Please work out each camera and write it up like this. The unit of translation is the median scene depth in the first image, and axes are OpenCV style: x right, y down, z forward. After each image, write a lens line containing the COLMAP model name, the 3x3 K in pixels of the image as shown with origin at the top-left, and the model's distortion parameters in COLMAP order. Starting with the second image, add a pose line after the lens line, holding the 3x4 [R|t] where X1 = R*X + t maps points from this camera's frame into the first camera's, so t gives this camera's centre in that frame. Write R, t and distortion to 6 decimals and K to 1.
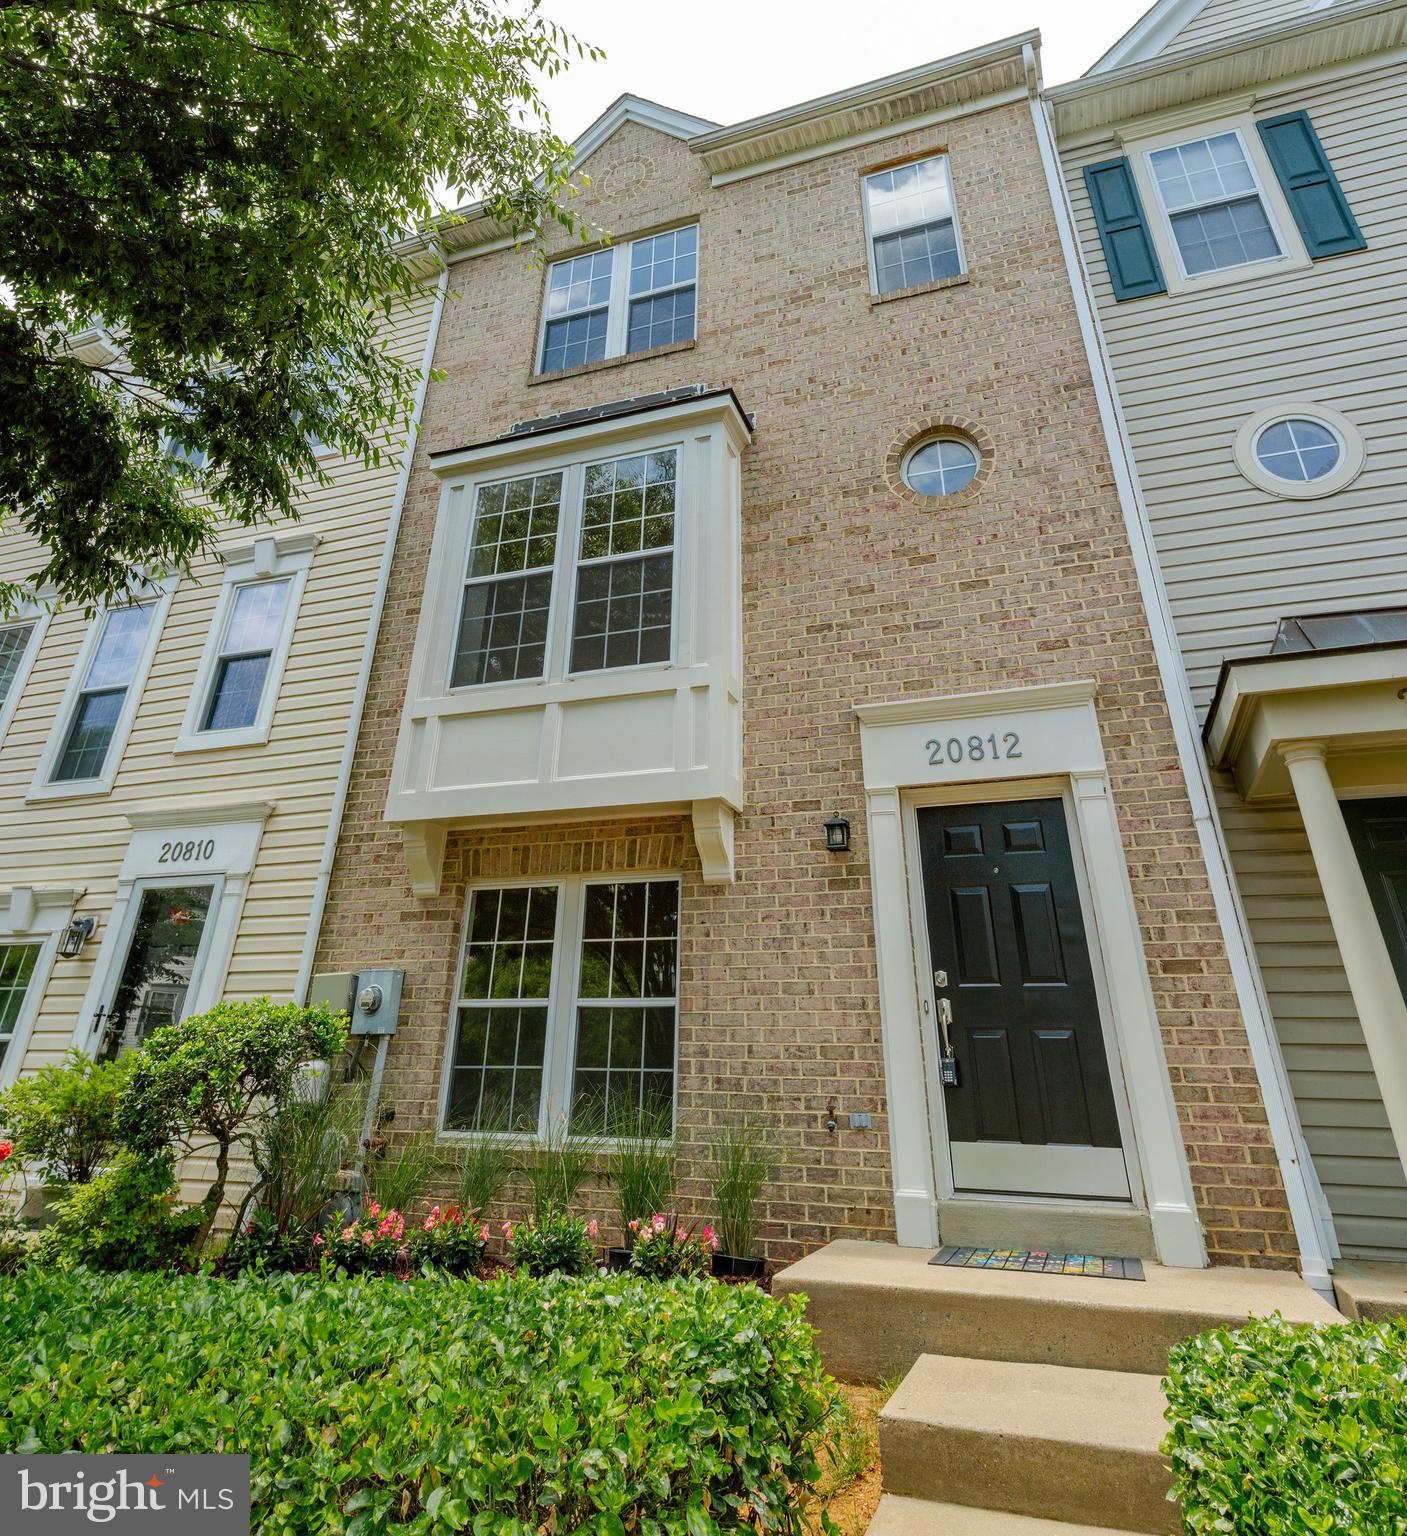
lens RADIAL K [[1024.4, 0, 675.8], [0, 1024.4, 447.7], [0, 0, 1]] dist [0.002053, 0.006244]
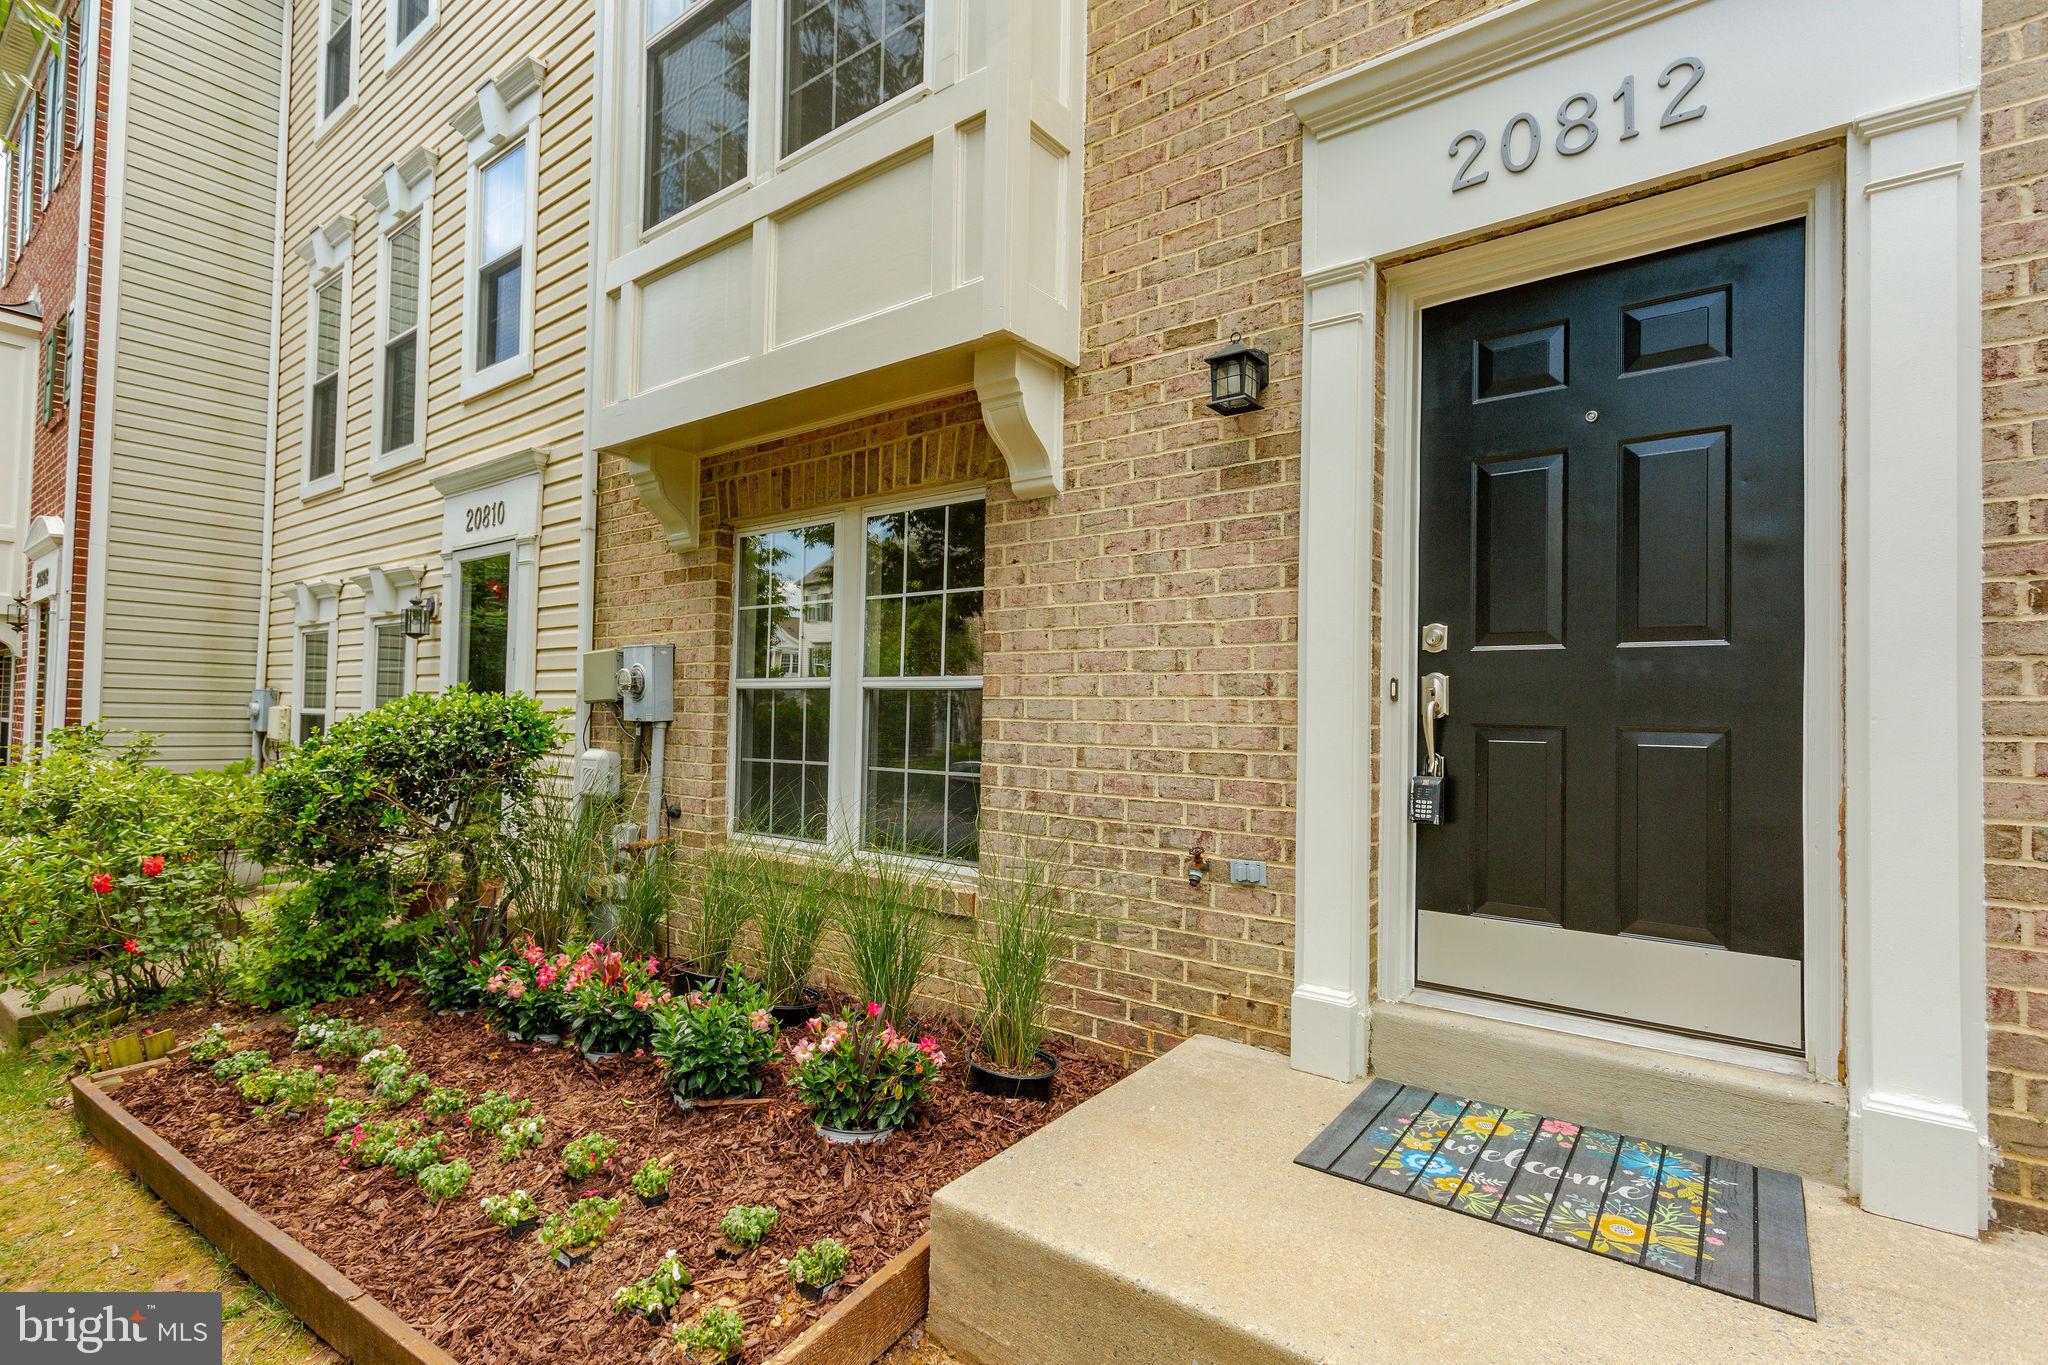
lens RADIAL K [[996.2, 0, 1025.5], [0, 996.2, 690.0], [0, 0, 1]] dist [-0.002884, 0.003381]
pose [[0.959723, -0.016250, -0.280479, 0.190993], [0.158762, 0.855016, 0.493703, 0.254841], [0.231791, -0.518347, 0.823158, 0.513781]]
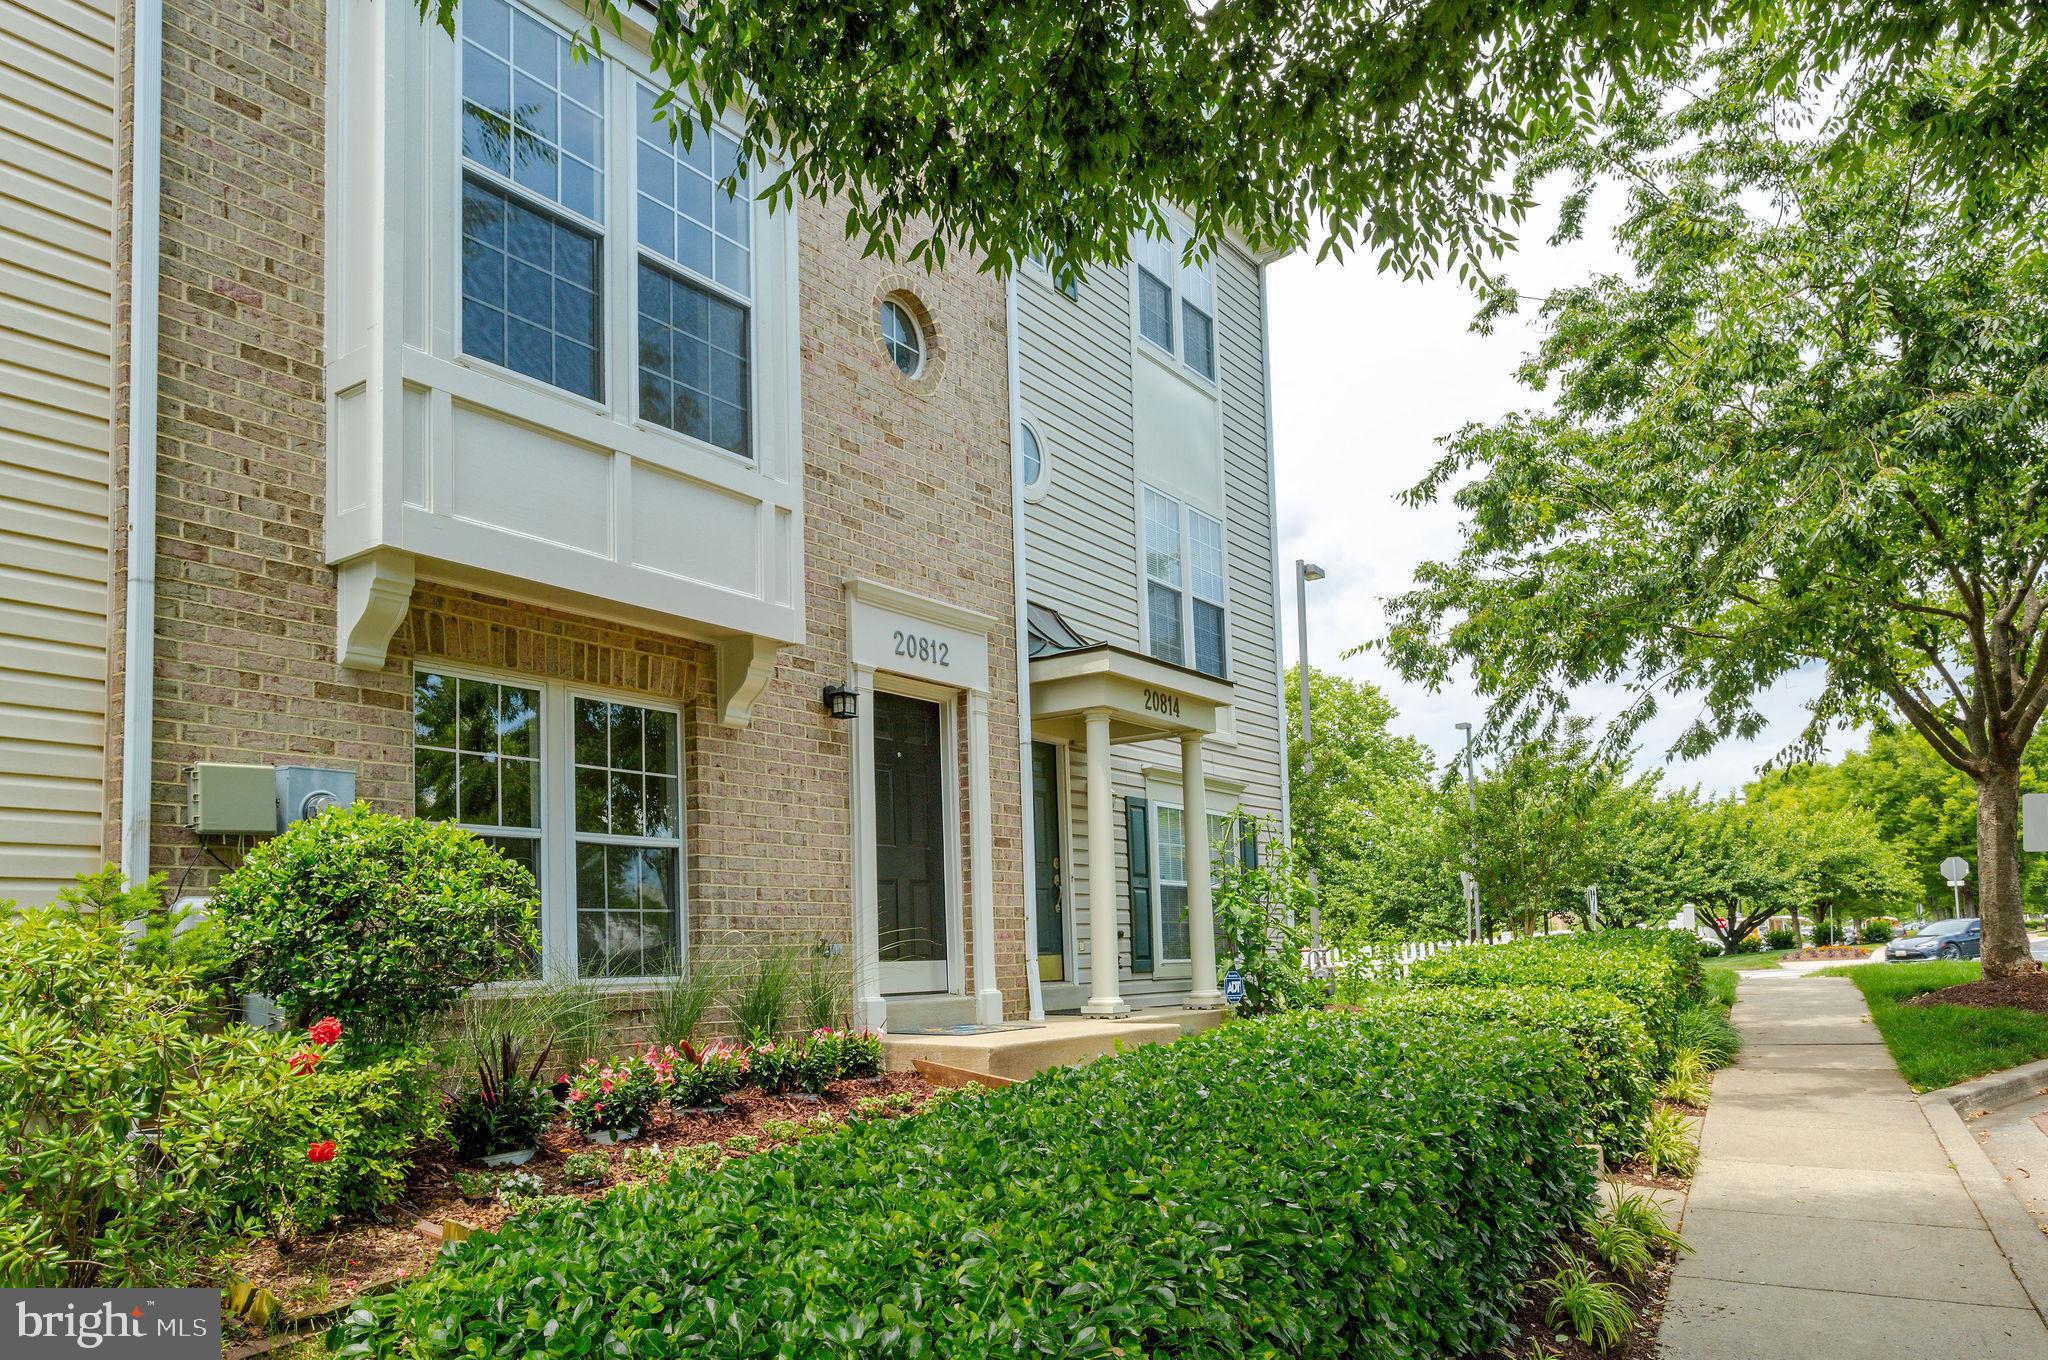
lens RADIAL K [[1474.1, 0, 1028.2], [0, 1474.1, 867.1], [0, 0, 1]] dist [-0.013276, 0.001401]
pose [[0.206199, 0.030163, 0.978045, -1.162770], [-0.501946, 0.861259, 0.079262, 0.311987], [-0.839960, -0.507269, 0.192731, 0.502956]]
